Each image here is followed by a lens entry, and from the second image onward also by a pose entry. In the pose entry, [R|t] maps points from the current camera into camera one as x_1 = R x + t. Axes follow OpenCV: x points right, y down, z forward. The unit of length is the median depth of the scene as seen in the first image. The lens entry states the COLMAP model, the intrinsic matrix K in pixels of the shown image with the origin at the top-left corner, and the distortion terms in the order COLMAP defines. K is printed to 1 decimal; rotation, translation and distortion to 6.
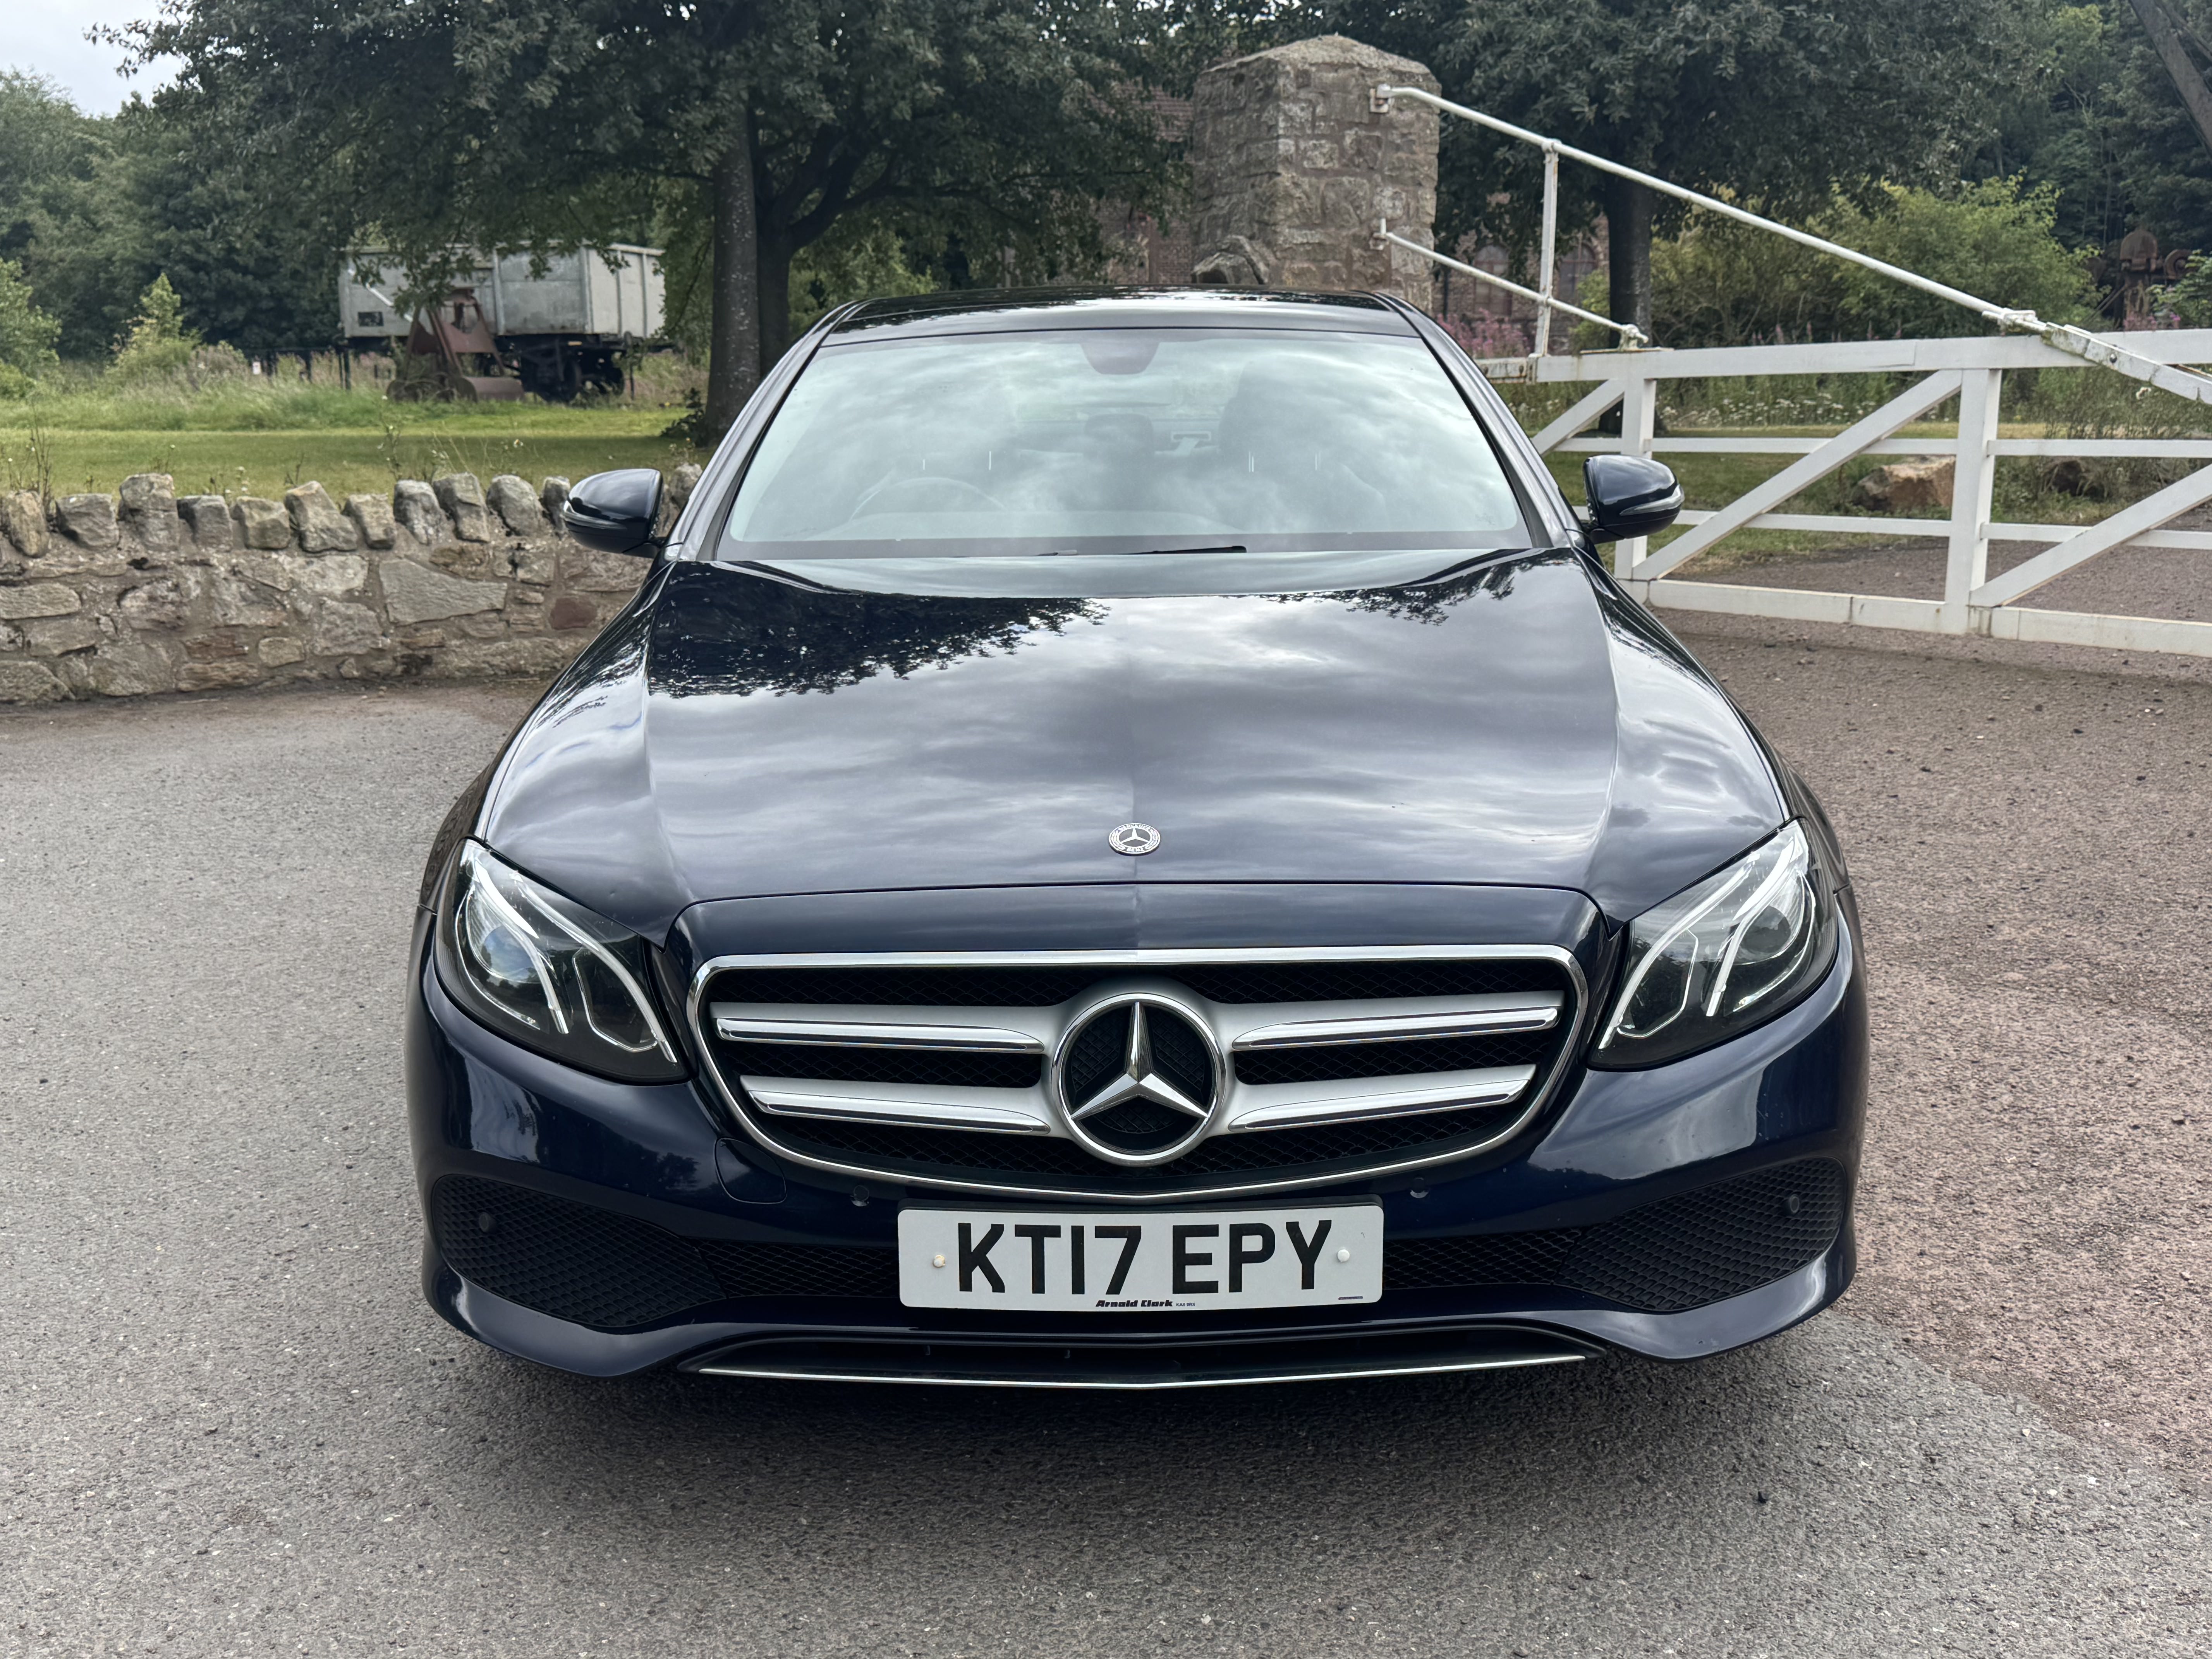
lens RADIAL K [[2182.1, 0, 1110.8], [0, 2182.1, 834.7], [0, 0, 1]] dist [0.197525, -0.460440]
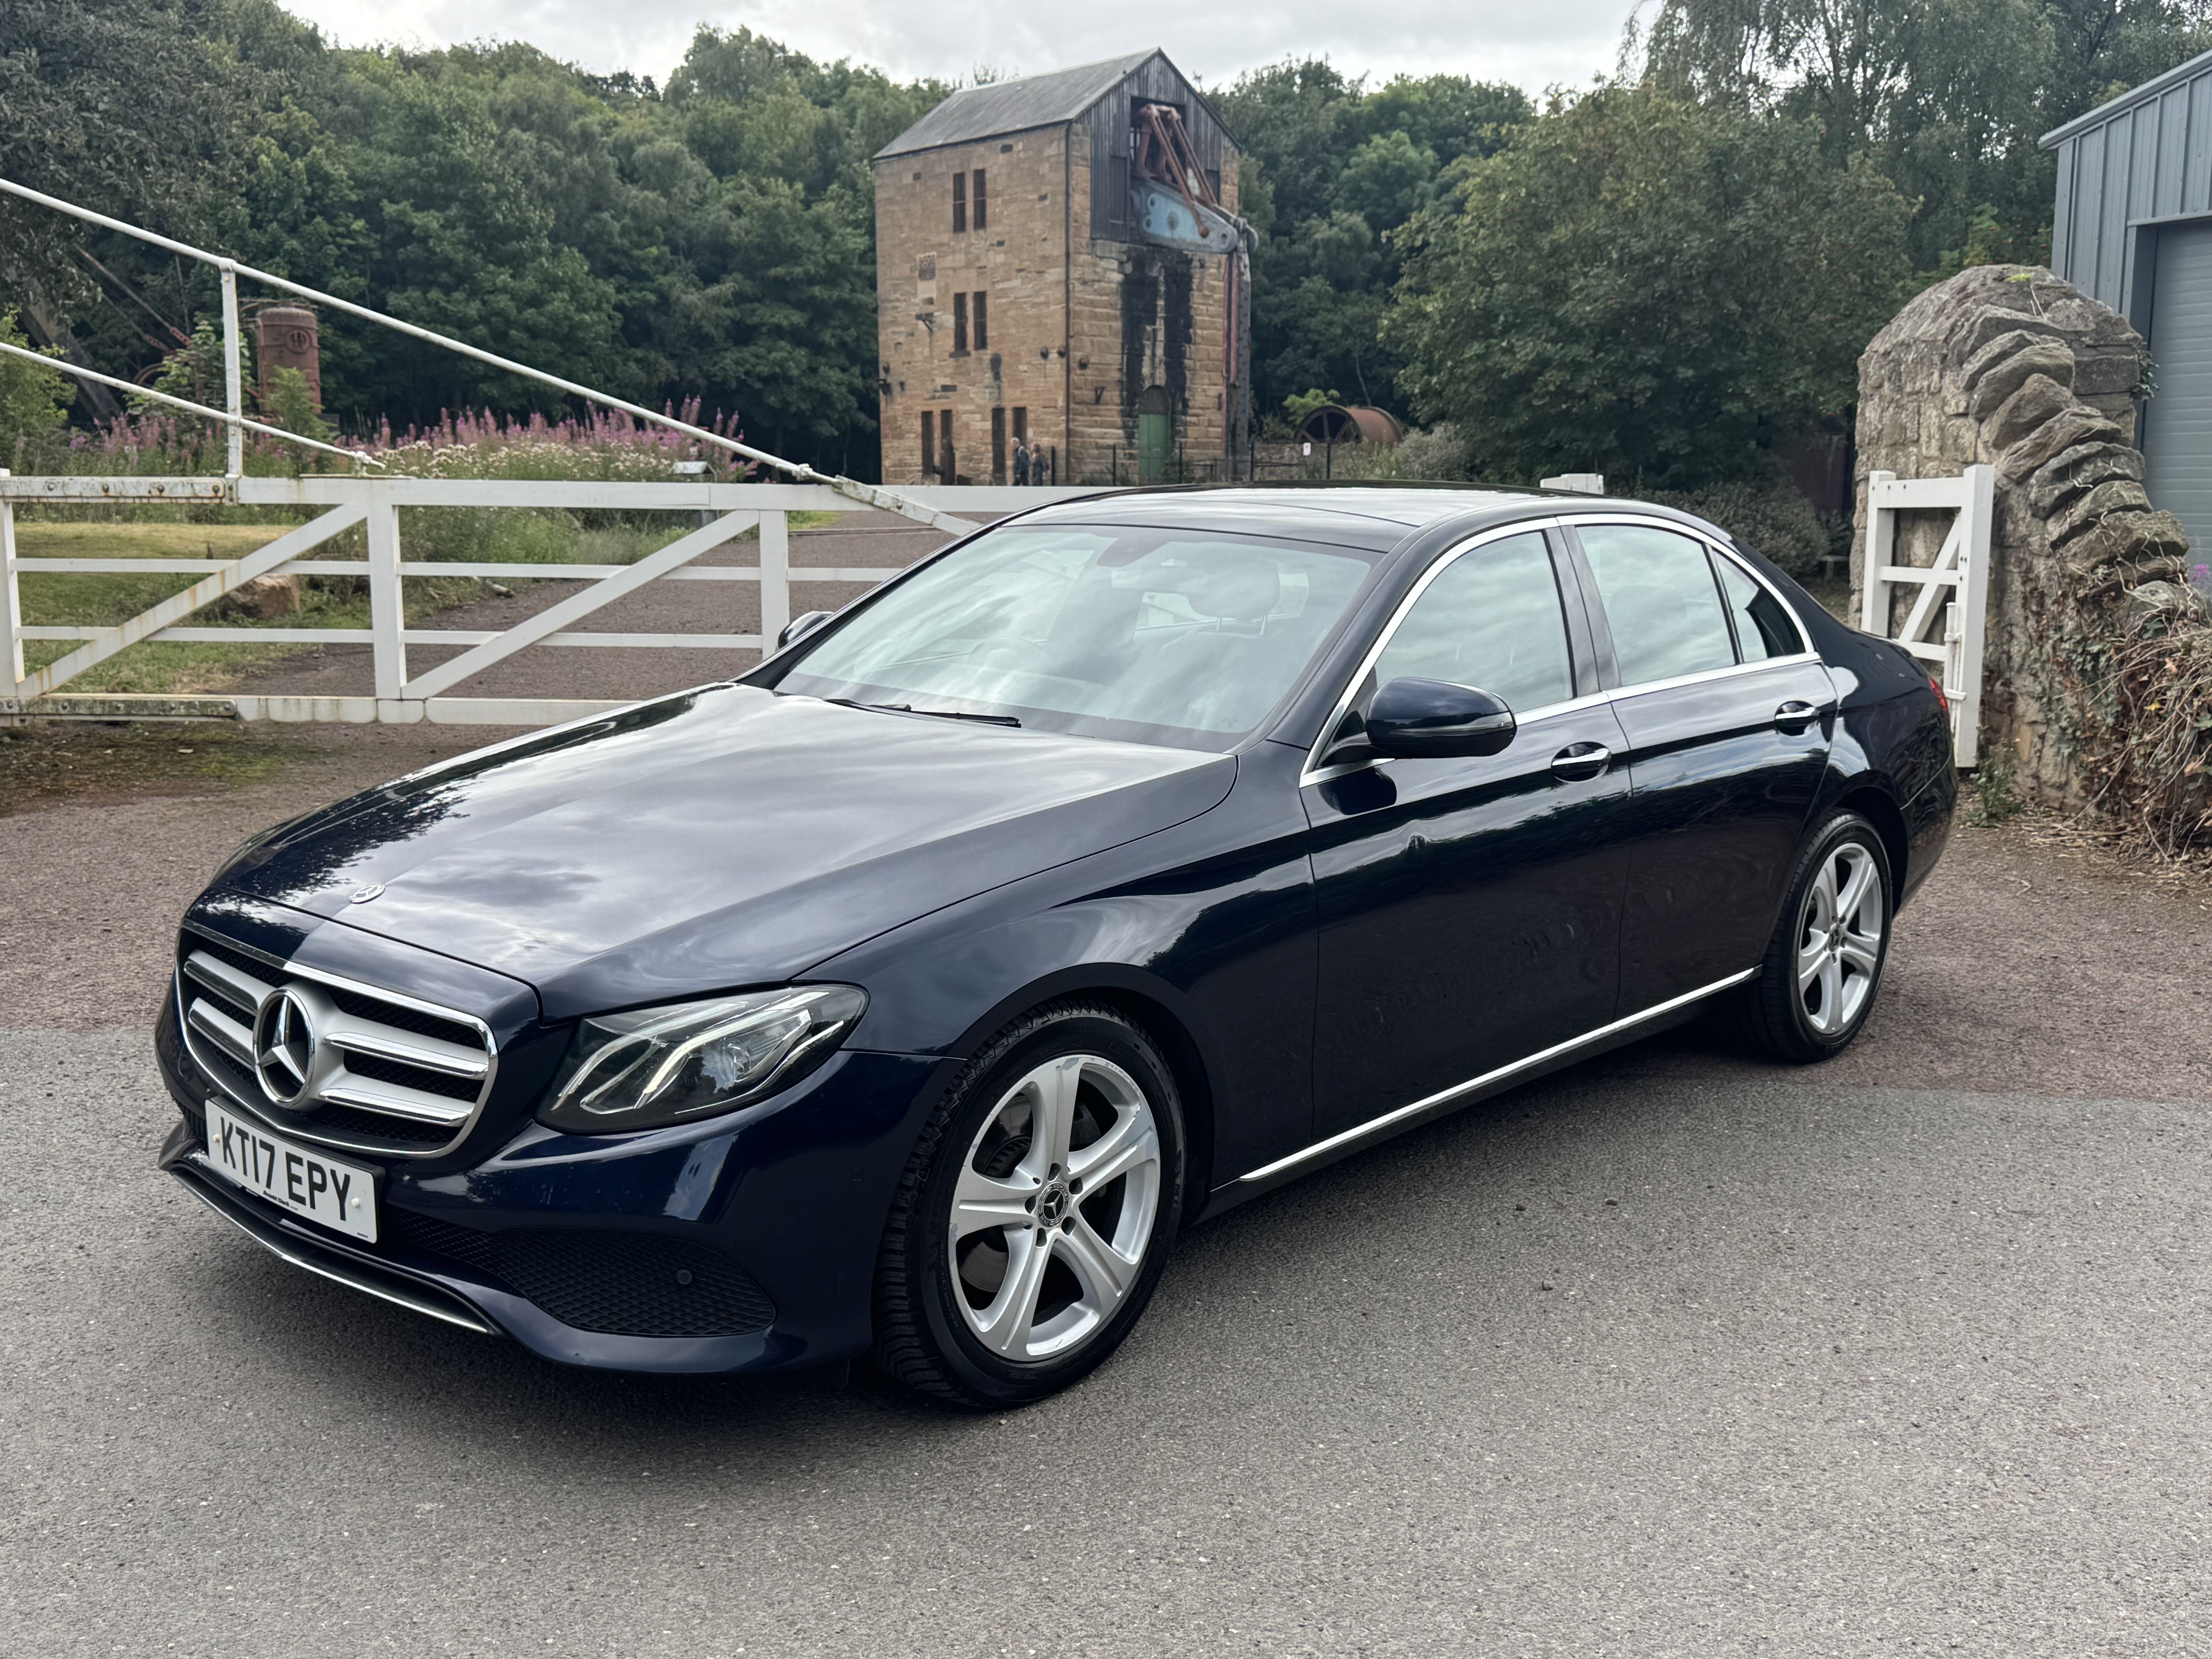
lens RADIAL K [[2182.1, 0, 1110.8], [0, 2182.1, 834.7], [0, 0, 1]] dist [0.197525, -0.460440]
pose [[0.547991, -0.120929, 0.827697, -0.393694], [0.148940, 0.987789, 0.045711, -0.046279], [-0.823118, 0.098228, 0.559311, 0.146553]]
